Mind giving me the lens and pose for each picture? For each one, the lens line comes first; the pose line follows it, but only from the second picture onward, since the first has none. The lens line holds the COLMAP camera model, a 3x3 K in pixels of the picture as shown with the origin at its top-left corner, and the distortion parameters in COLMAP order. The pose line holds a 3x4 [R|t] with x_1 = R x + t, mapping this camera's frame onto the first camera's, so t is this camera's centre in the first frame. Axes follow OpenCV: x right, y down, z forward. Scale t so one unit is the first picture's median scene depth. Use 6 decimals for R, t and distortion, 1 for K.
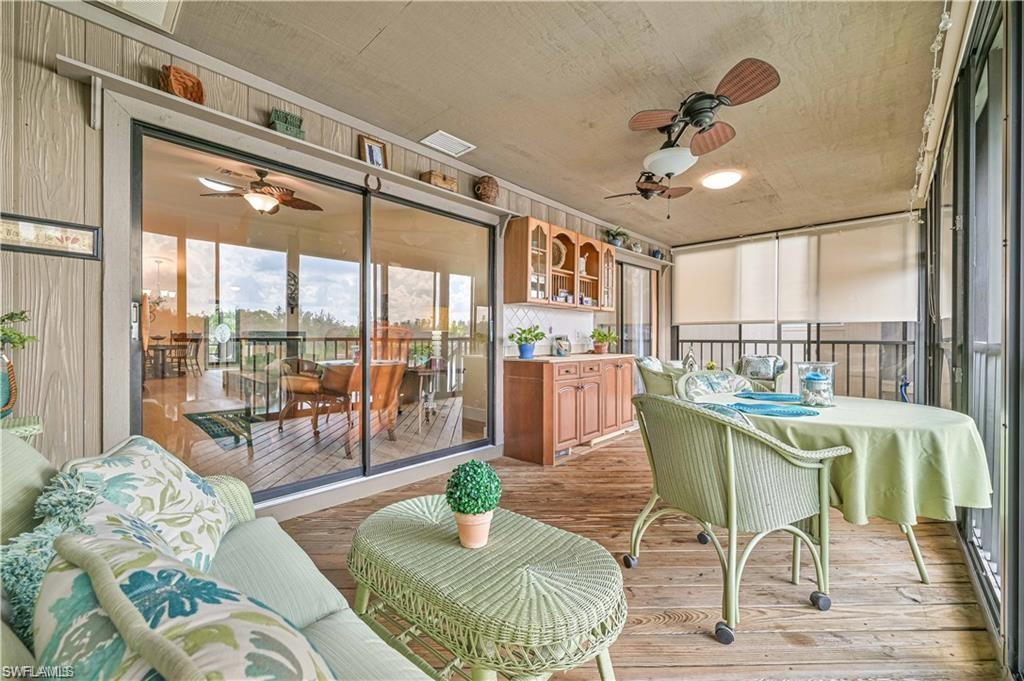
lens RADIAL K [[405.4, 0, 513.3], [0, 405.4, 340.0], [0, 0, 1]] dist [0.000300, 0.000138]
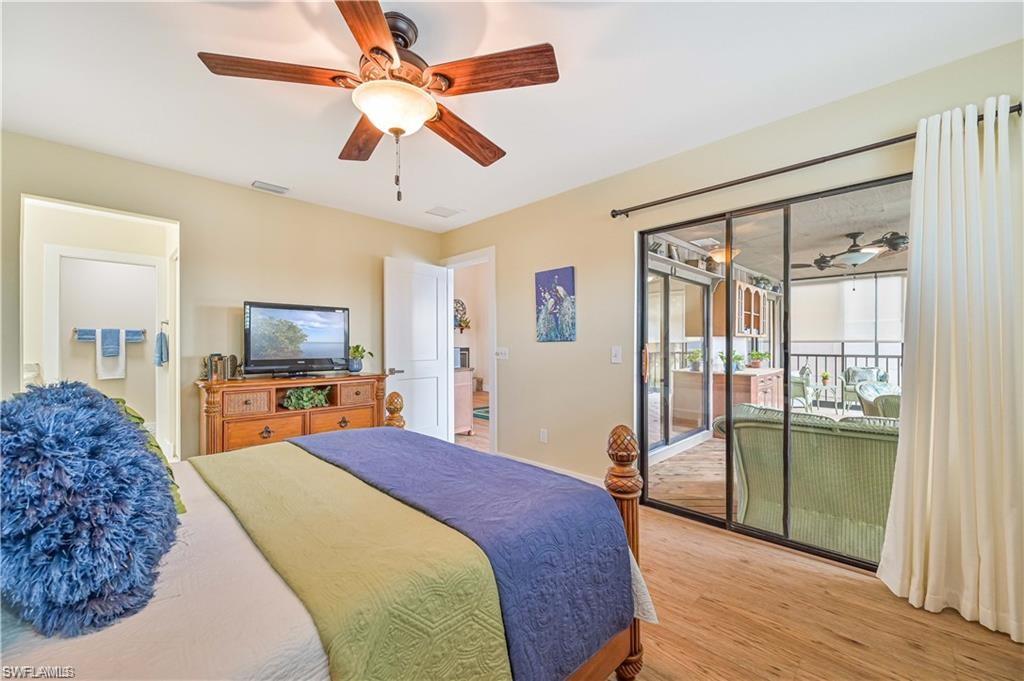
lens RADIAL K [[405.4, 0, 518.3], [0, 405.4, 341.0], [0, 0, 1]] dist [0.000300, 0.000138]
pose [[0.999463, -0.005893, -0.032228, -0.461007], [0.005688, 0.999963, -0.006458, -0.044344], [0.032265, 0.006271, 0.999460, -0.344708]]
